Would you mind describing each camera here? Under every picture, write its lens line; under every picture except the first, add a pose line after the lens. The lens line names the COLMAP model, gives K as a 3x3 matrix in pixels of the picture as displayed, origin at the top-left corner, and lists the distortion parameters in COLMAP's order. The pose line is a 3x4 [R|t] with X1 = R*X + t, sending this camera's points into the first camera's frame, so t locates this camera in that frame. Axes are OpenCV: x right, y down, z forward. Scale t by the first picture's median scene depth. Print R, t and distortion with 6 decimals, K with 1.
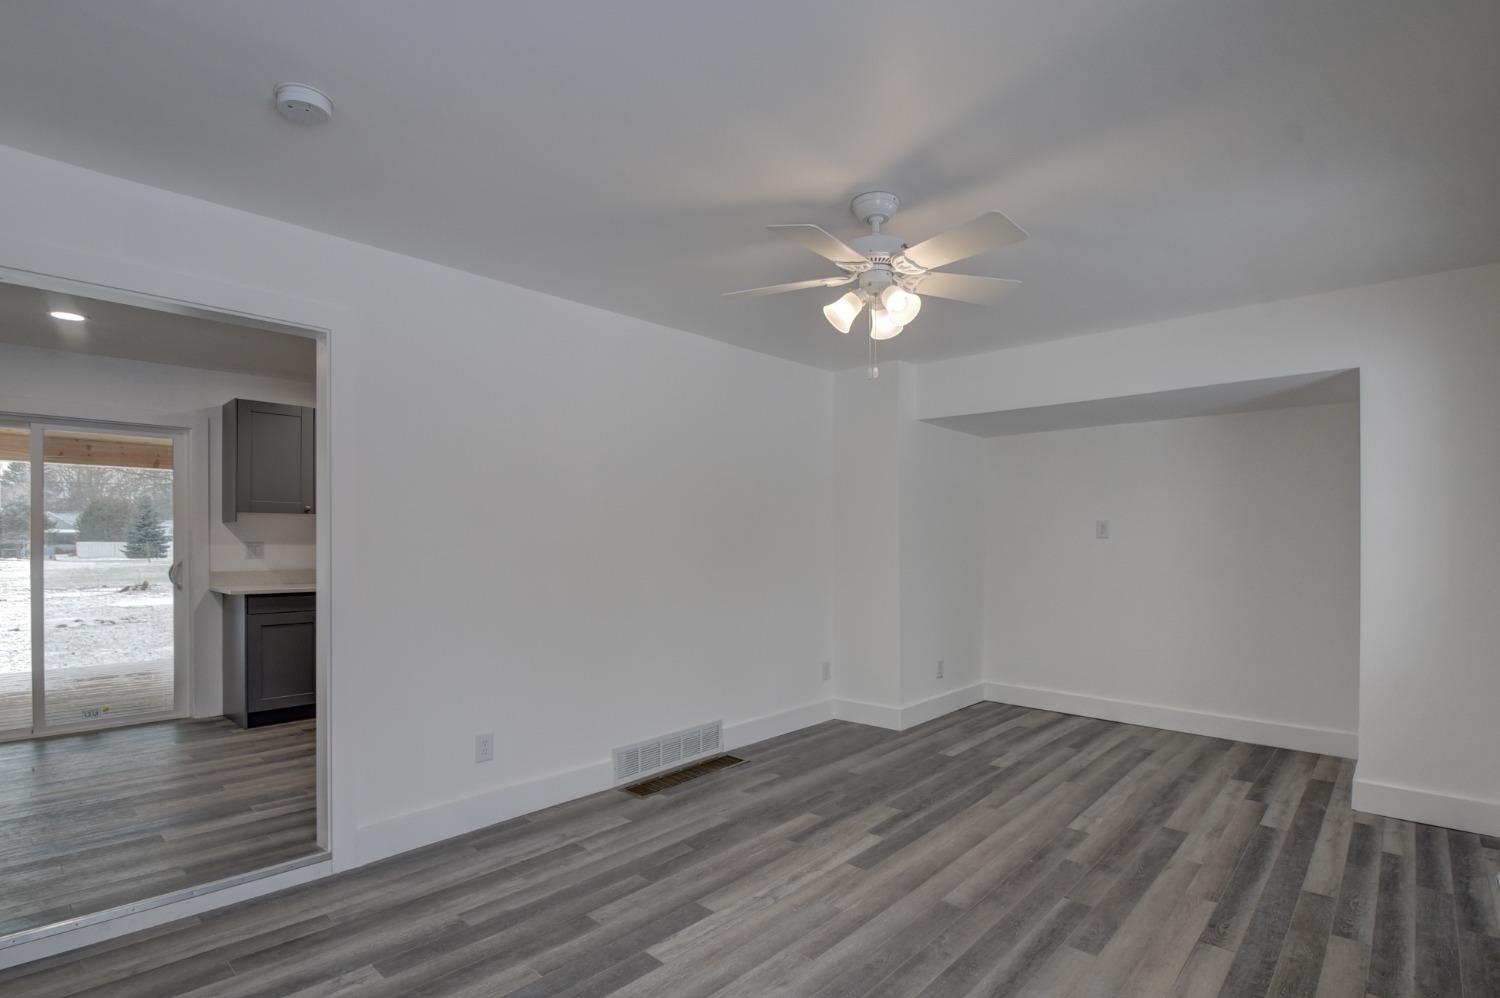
lens RADIAL K [[722.4, 0, 754.6], [0, 722.4, 544.3], [0, 0, 1]] dist [-0.018615, -0.001484]
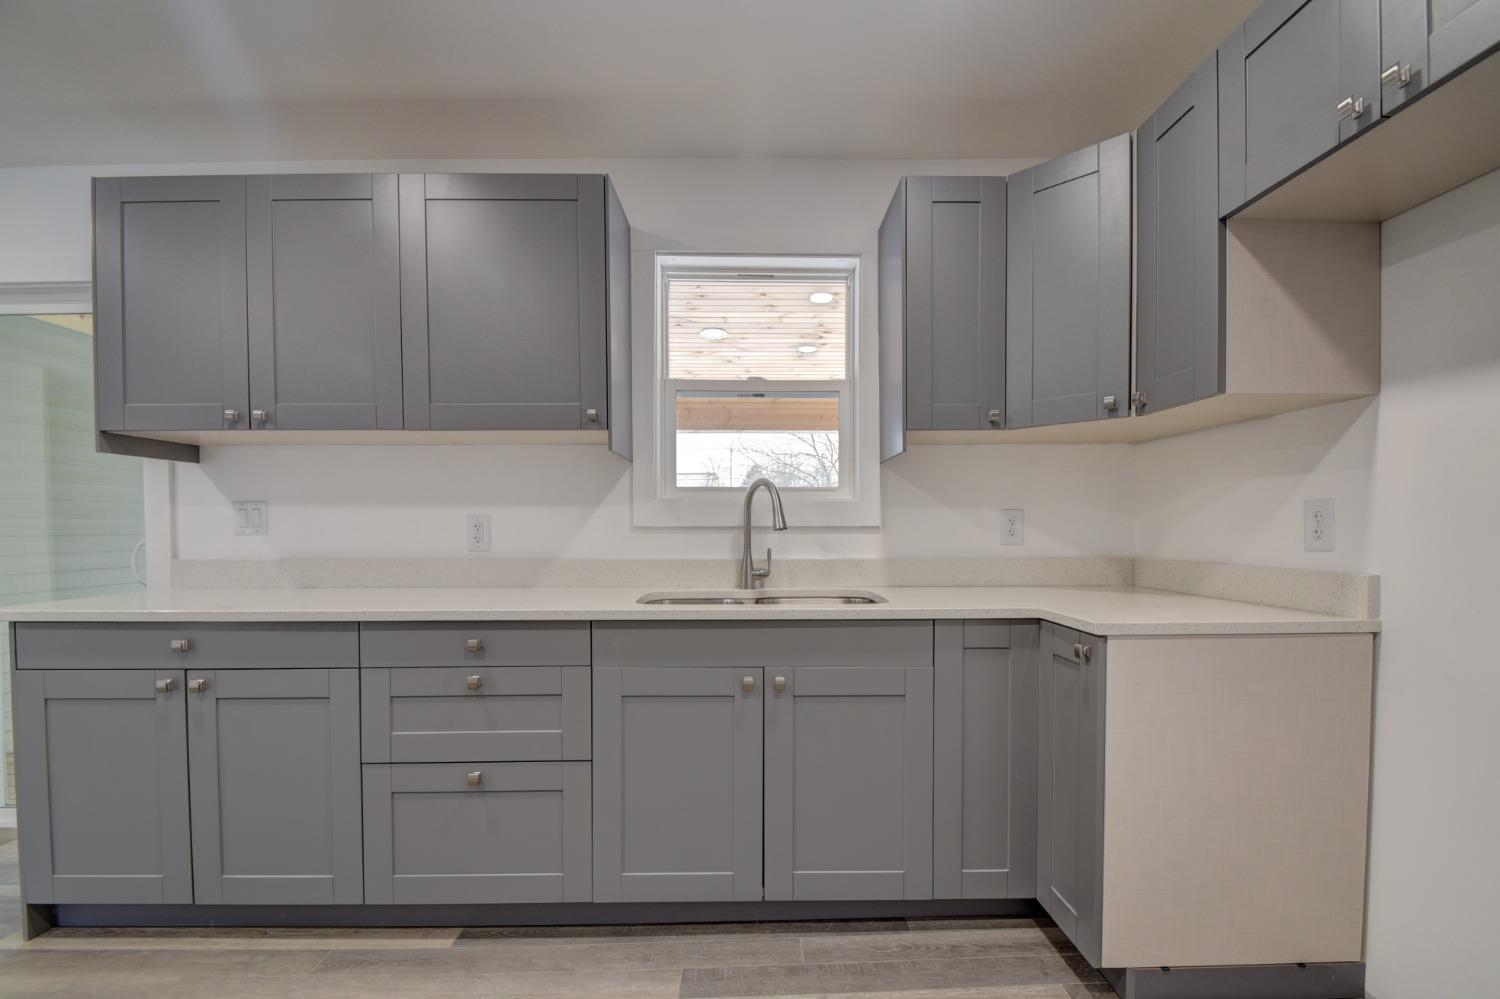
lens RADIAL K [[662.6, 0, 763.5], [0, 662.6, 540.5], [0, 0, 1]] dist [0.012849, -0.014994]
pose [[0.699012, 0.008842, -0.715055, -0.103690], [0.006372, 0.999807, 0.018592, 0.014912], [0.715081, -0.017553, 0.698821, 0.782188]]
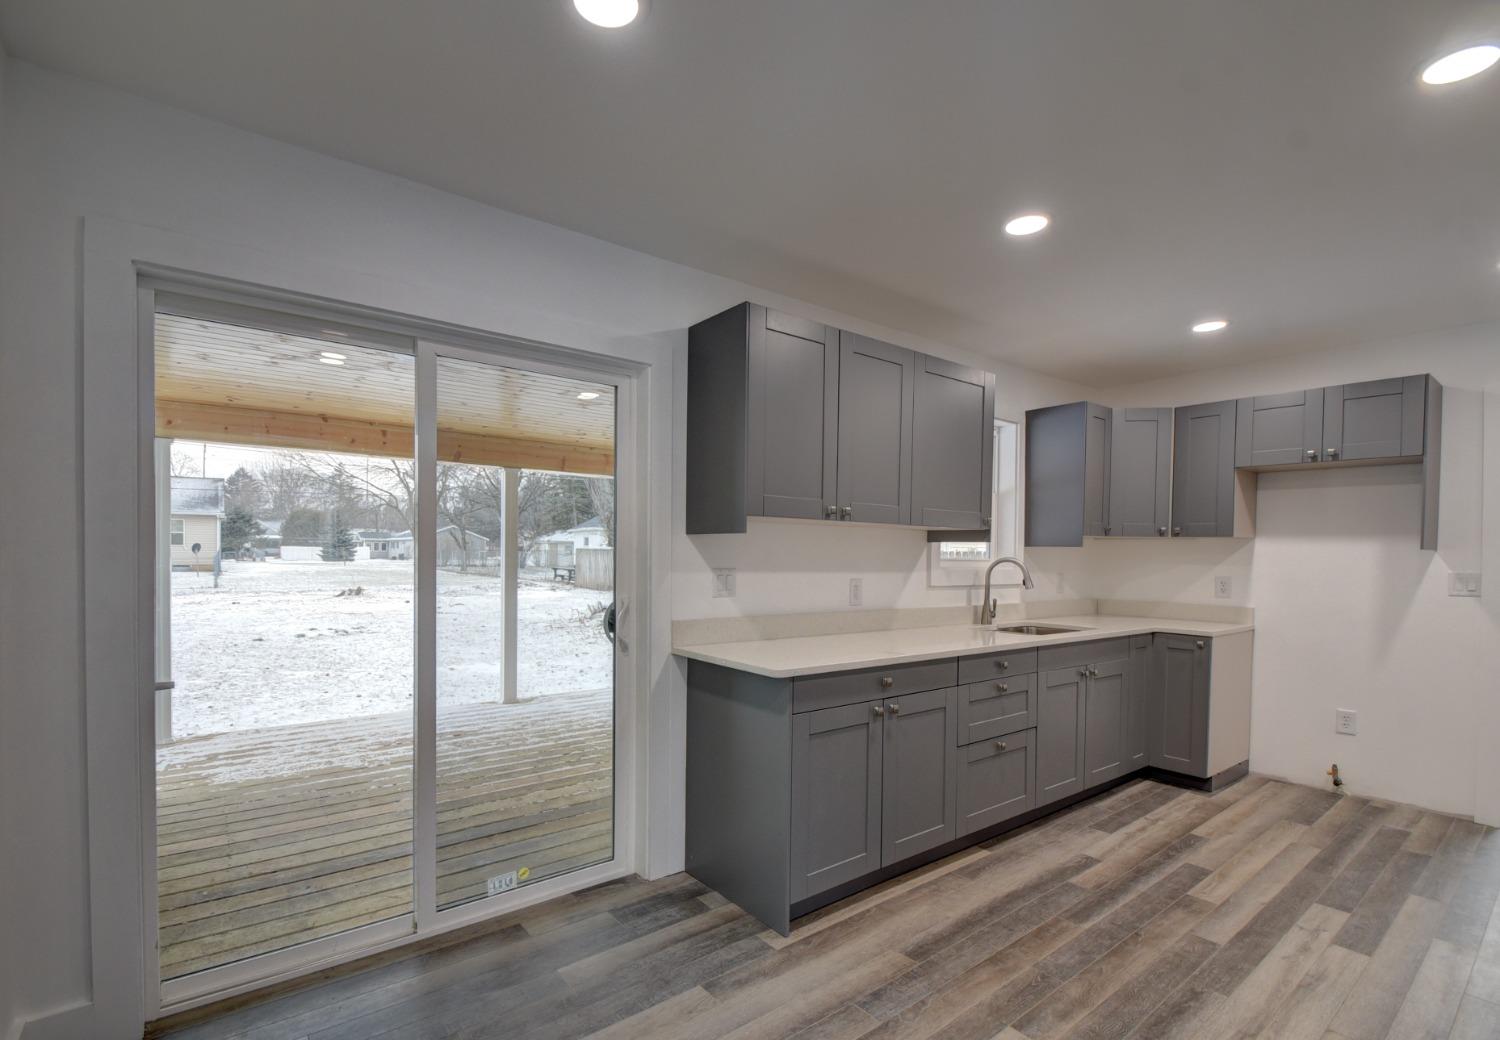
lens RADIAL K [[685.9, 0, 750.8], [0, 685.9, 562.4], [0, 0, 1]] dist [0.001375, -0.000540]
pose [[0.986849, 0.013789, -0.161057, -0.494502], [-0.011935, 0.999851, 0.012471, -0.012425], [0.161205, -0.010384, 0.986866, 0.382678]]
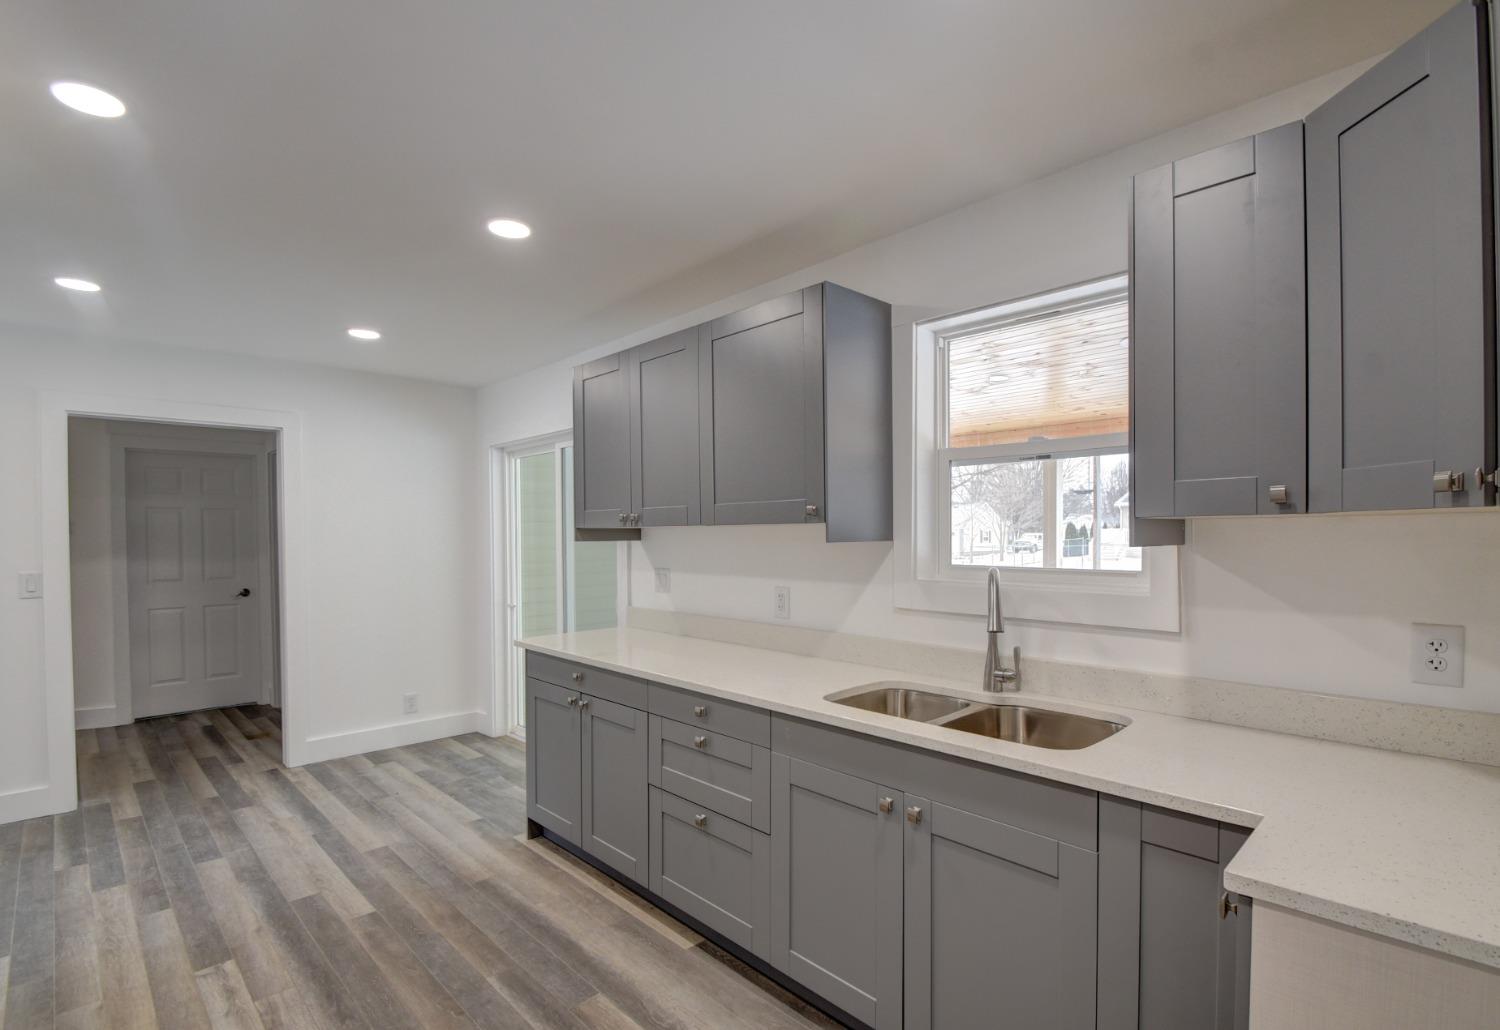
lens RADIAL K [[710.9, 0, 746.0], [0, 710.9, 544.1], [0, 0, 1]] dist [-0.000745, -0.000171]
pose [[-0.054996, 0.007272, -0.998460, -0.023084], [0.003064, 0.999970, 0.007114, -0.025833], [0.998482, -0.002668, -0.055017, 0.936815]]
